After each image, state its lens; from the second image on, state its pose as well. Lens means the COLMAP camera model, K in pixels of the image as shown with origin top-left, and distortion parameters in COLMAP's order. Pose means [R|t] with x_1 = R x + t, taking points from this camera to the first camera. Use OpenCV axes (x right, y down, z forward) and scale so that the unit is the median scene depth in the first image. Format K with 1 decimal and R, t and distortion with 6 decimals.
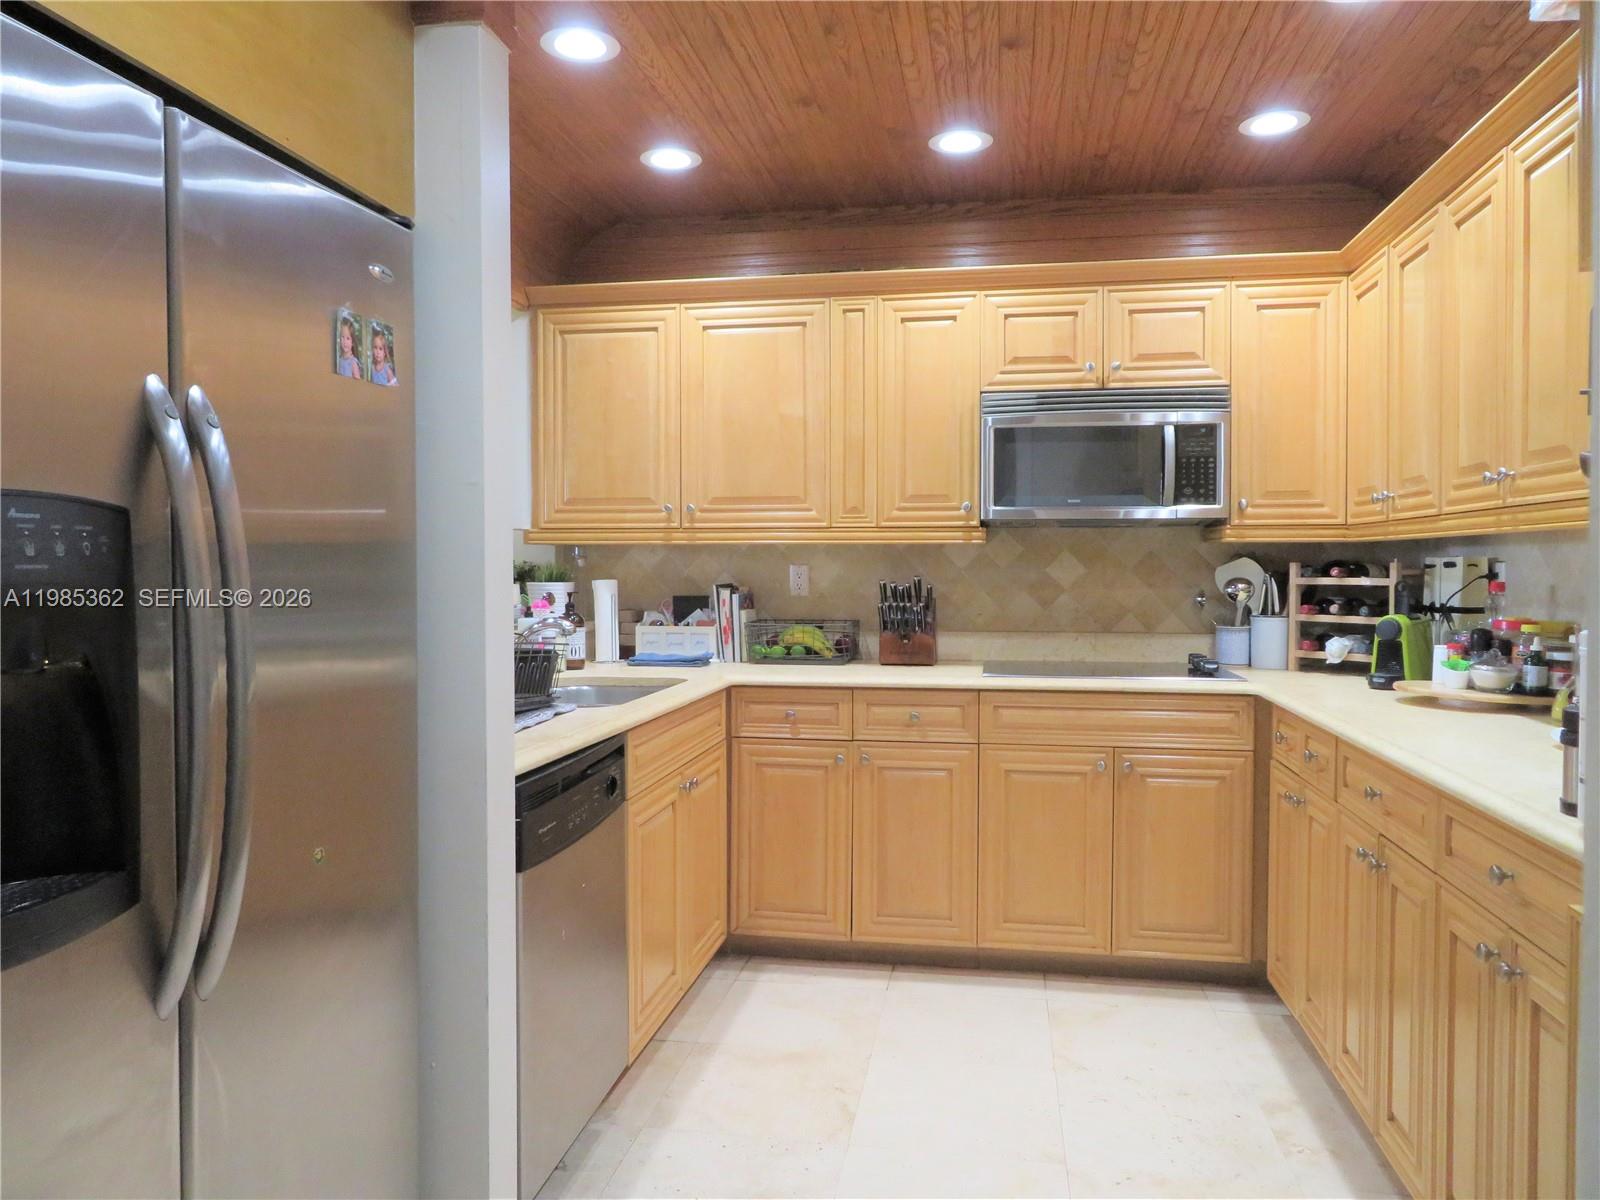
lens RADIAL K [[1126.7, 0, 800.0], [0, 1126.7, 600.0], [0, 0, 1]] dist [-0.024652, 0.003650]
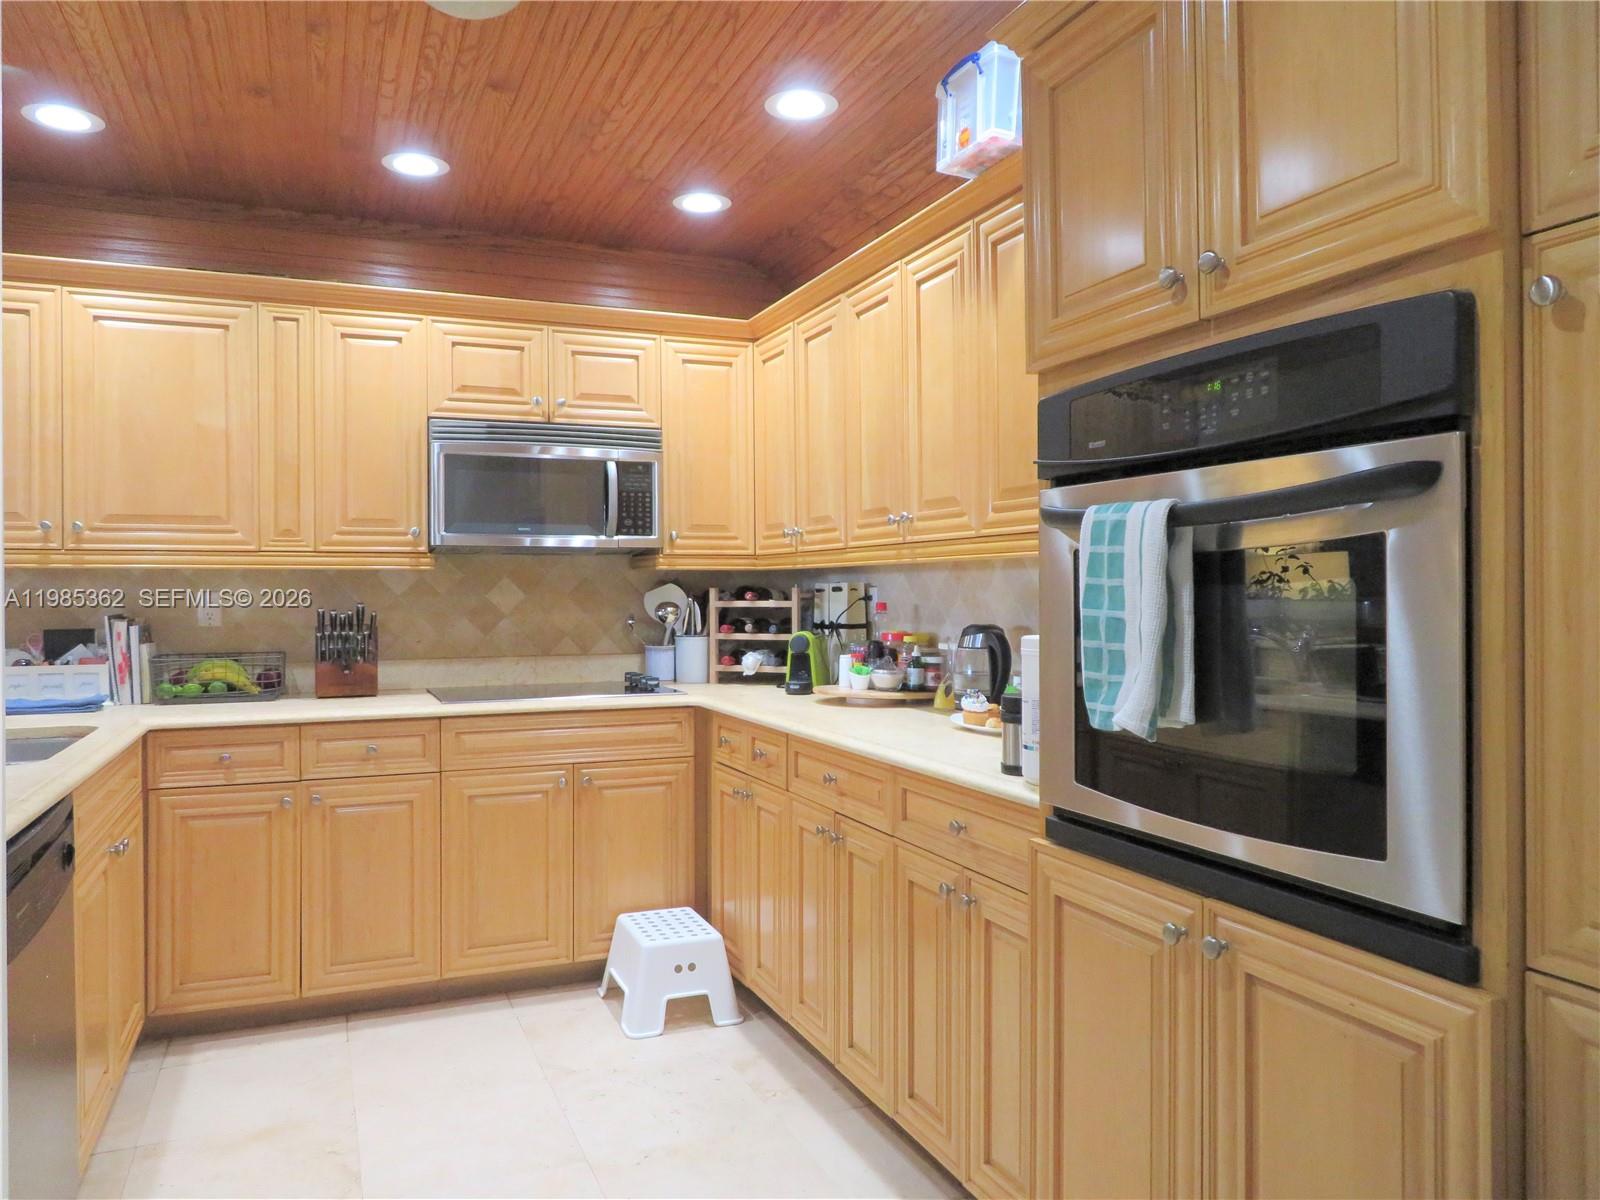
lens RADIAL K [[1121.3, 0, 800.0], [0, 1121.3, 600.0], [0, 0, 1]] dist [-0.034383, 0.007290]
pose [[0.836317, -0.008283, 0.548184, -0.109493], [0.021332, 0.999620, -0.017440, 0.000519], [-0.547831, 0.026279, 0.836176, 0.002702]]
